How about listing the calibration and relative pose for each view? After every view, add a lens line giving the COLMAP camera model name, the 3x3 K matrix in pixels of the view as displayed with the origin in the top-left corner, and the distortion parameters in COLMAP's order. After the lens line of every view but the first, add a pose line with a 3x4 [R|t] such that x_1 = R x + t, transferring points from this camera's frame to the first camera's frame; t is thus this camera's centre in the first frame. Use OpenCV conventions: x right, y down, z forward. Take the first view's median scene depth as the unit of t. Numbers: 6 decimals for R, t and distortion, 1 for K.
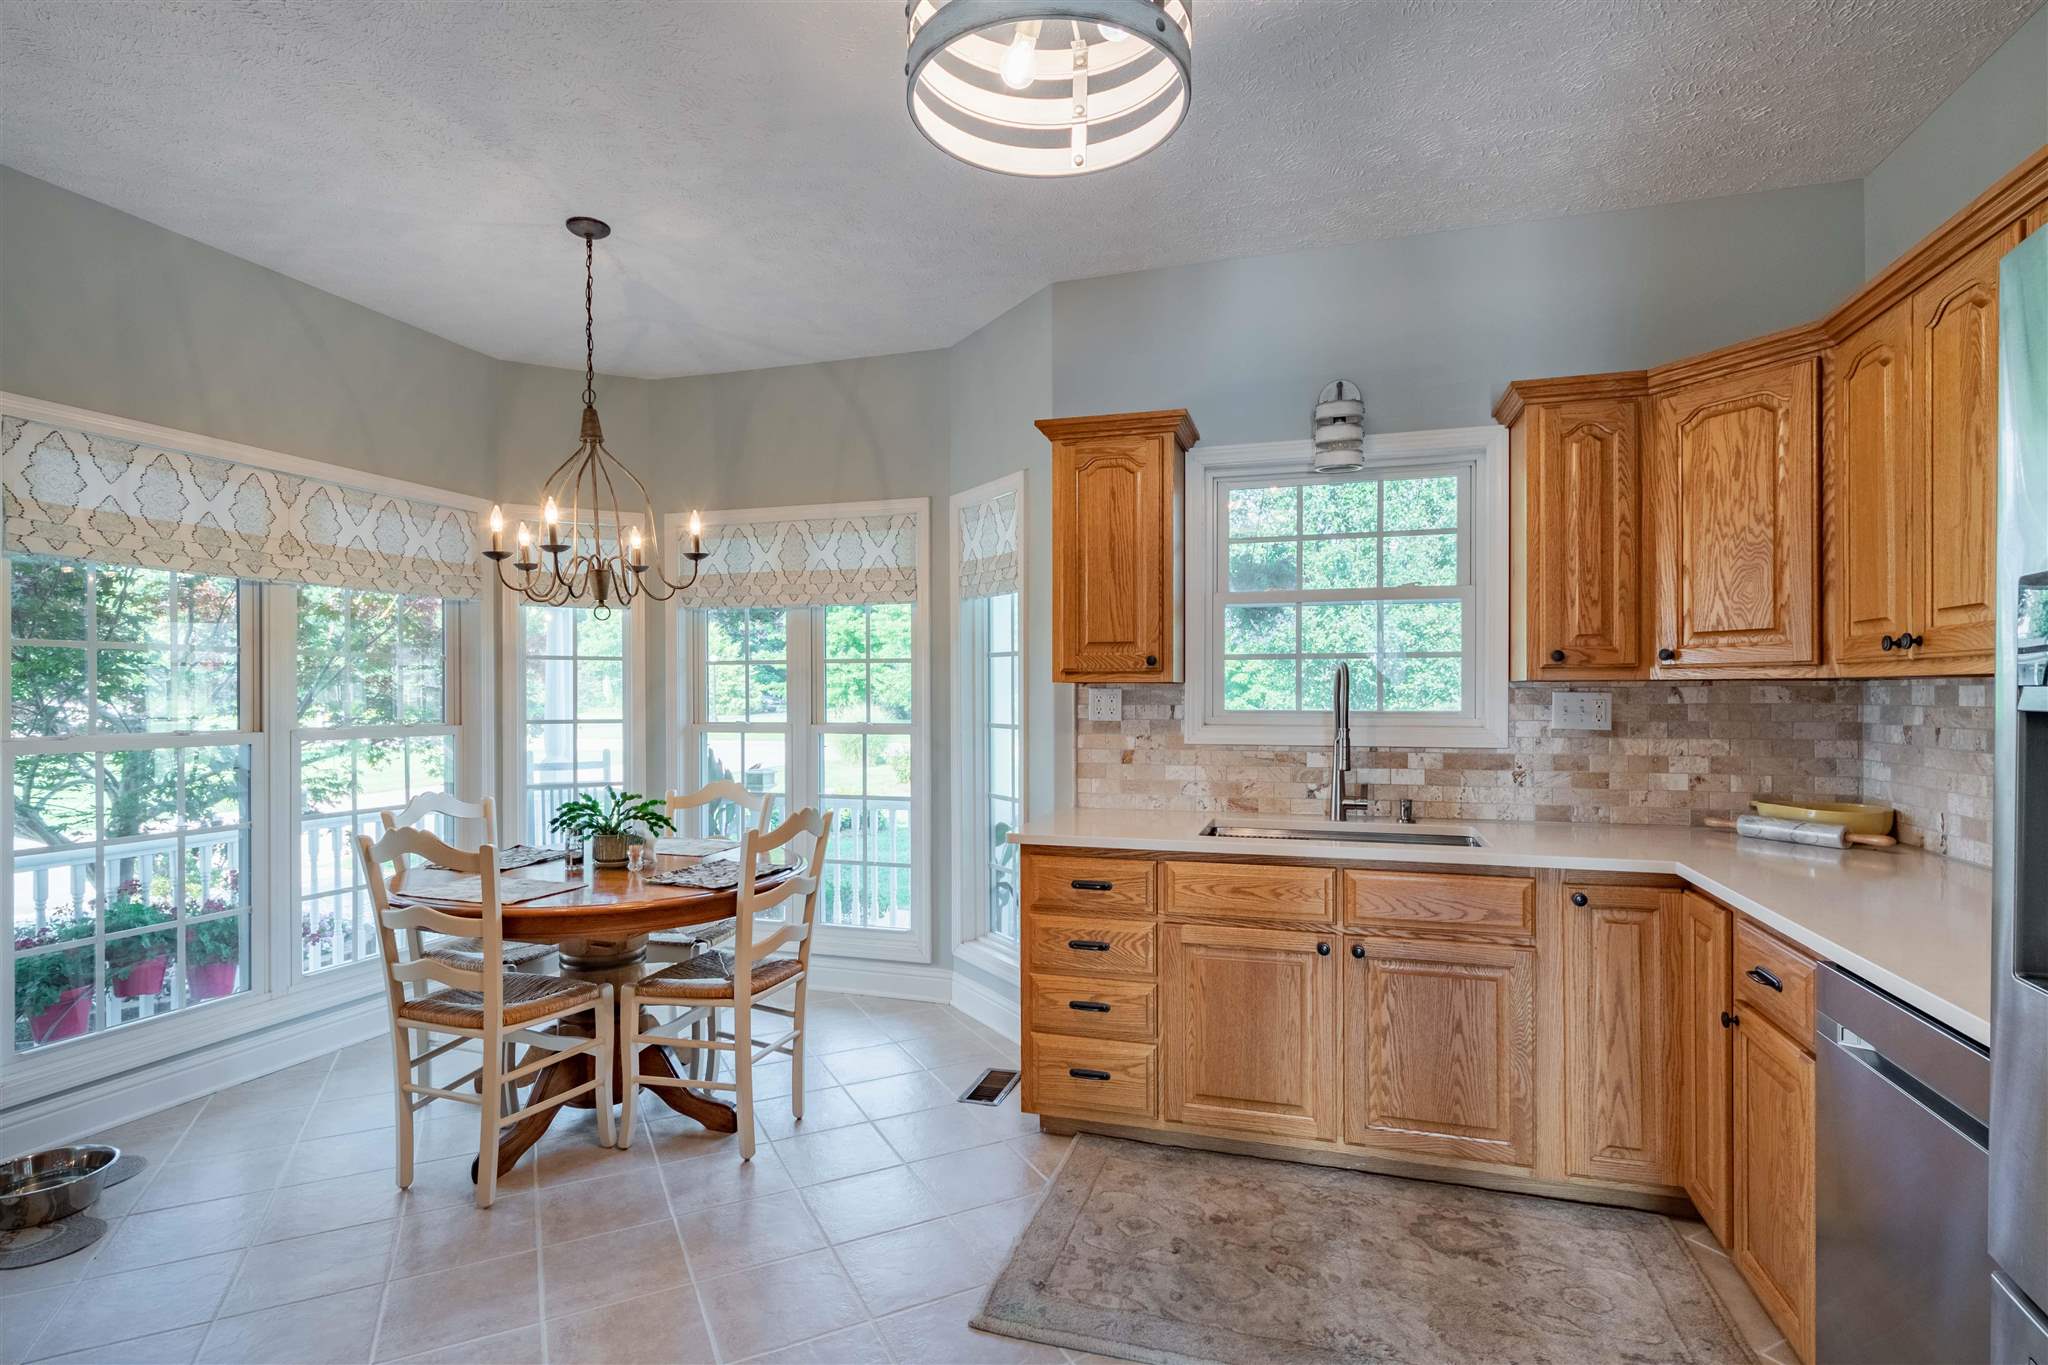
lens RADIAL K [[995.1, 0, 1019.7], [0, 995.1, 694.3], [0, 0, 1]] dist [-0.003923, -0.000941]
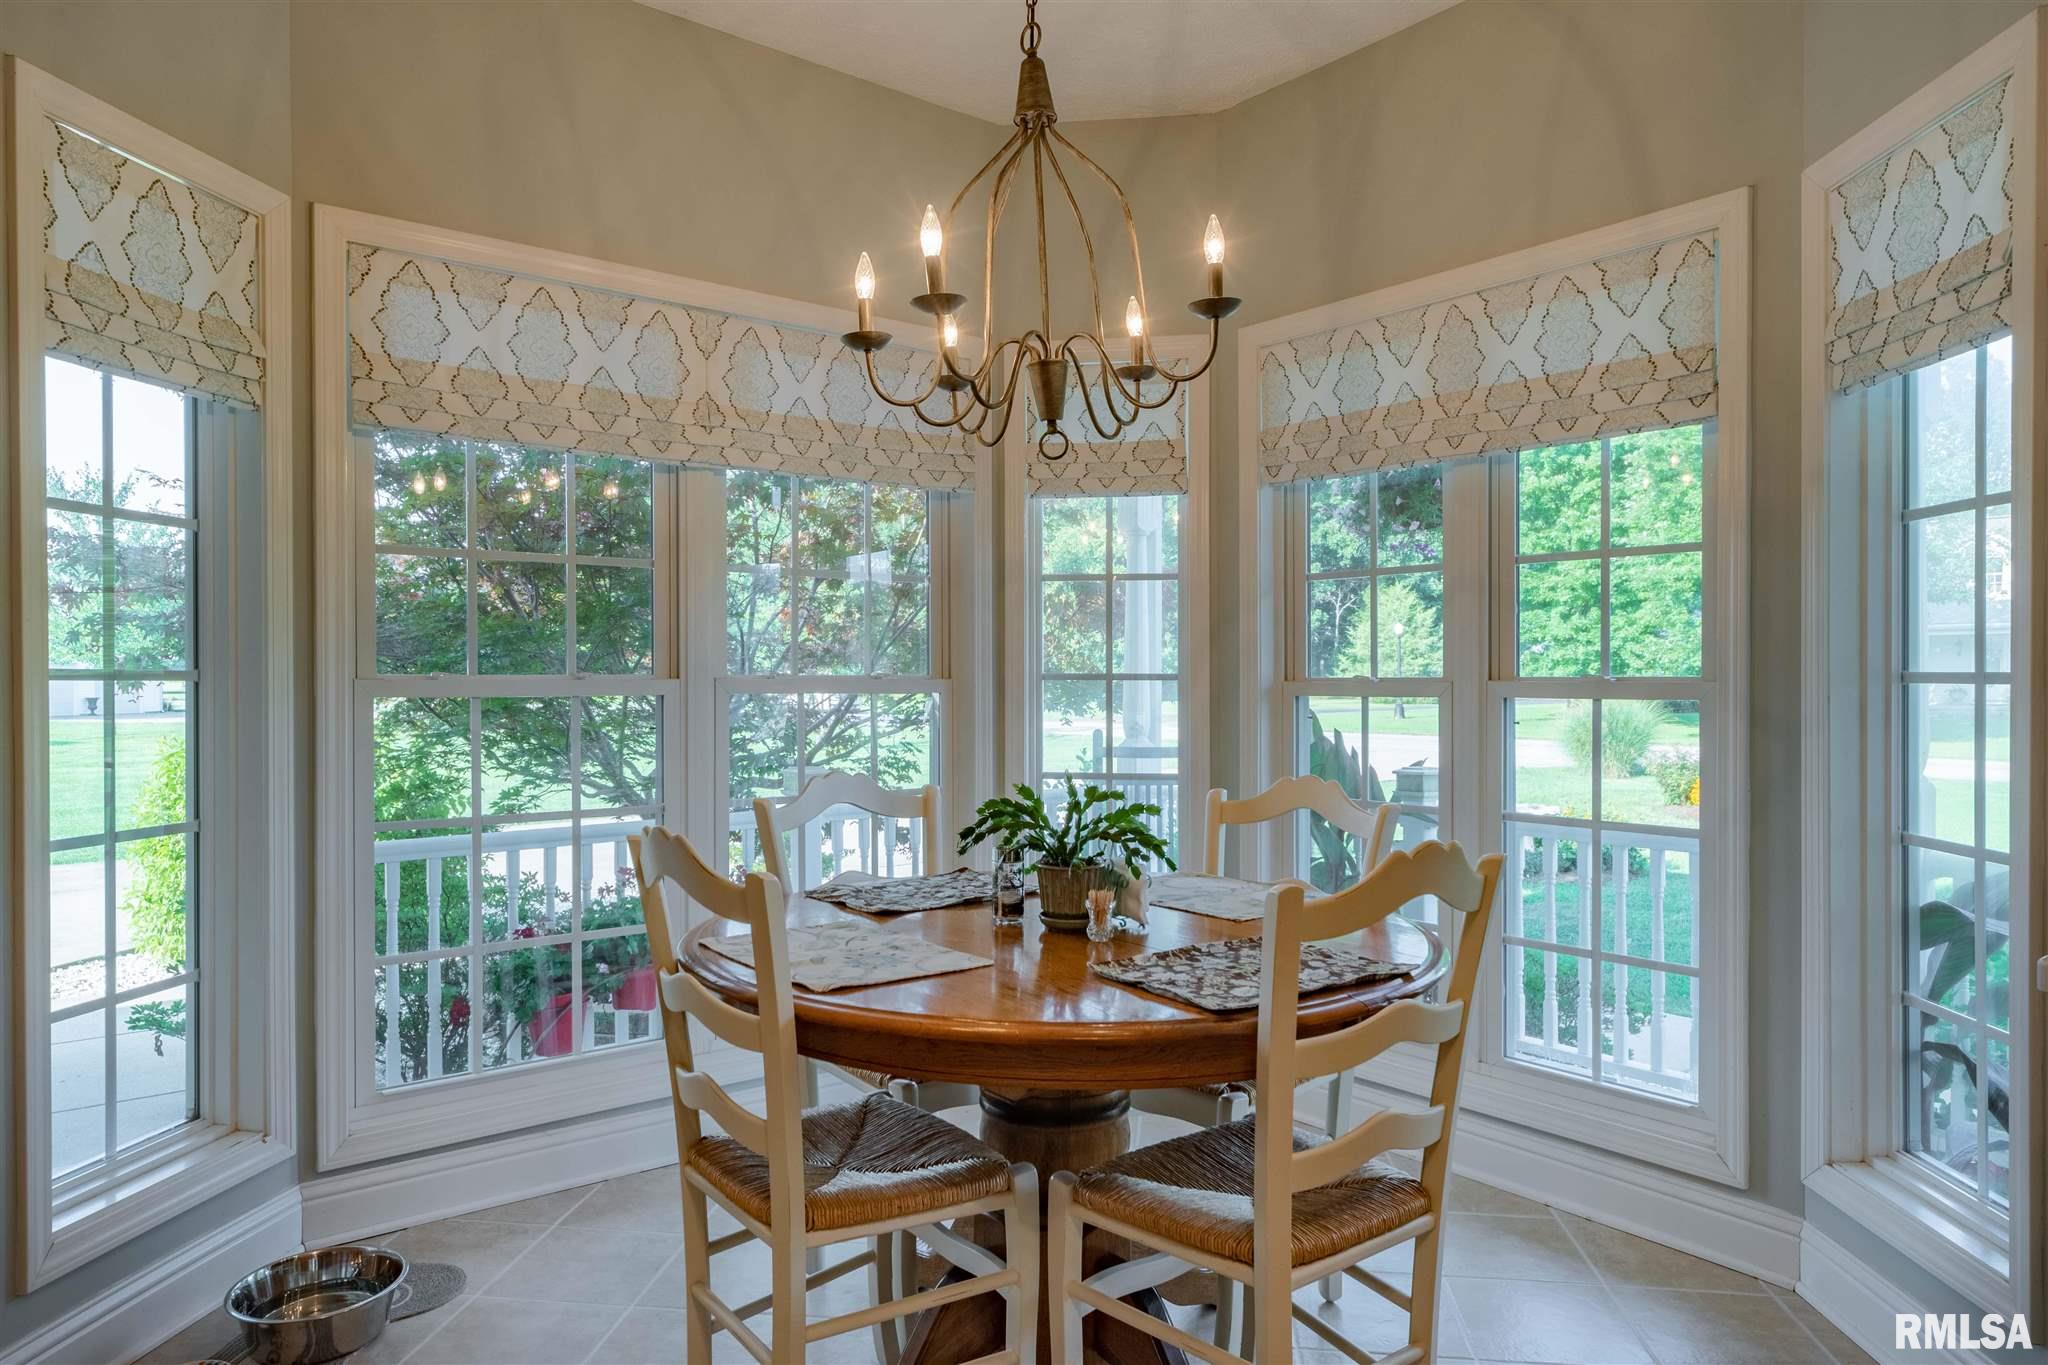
lens RADIAL K [[1292.7, 0, 1024.0], [0, 1292.7, 682.5], [0, 0, 1]] dist [0.001247, -0.000144]
pose [[0.835118, 0.003965, -0.550057, -0.051277], [-0.001755, 0.999988, 0.004544, 0.039057], [0.550068, -0.002829, 0.835115, 0.392221]]
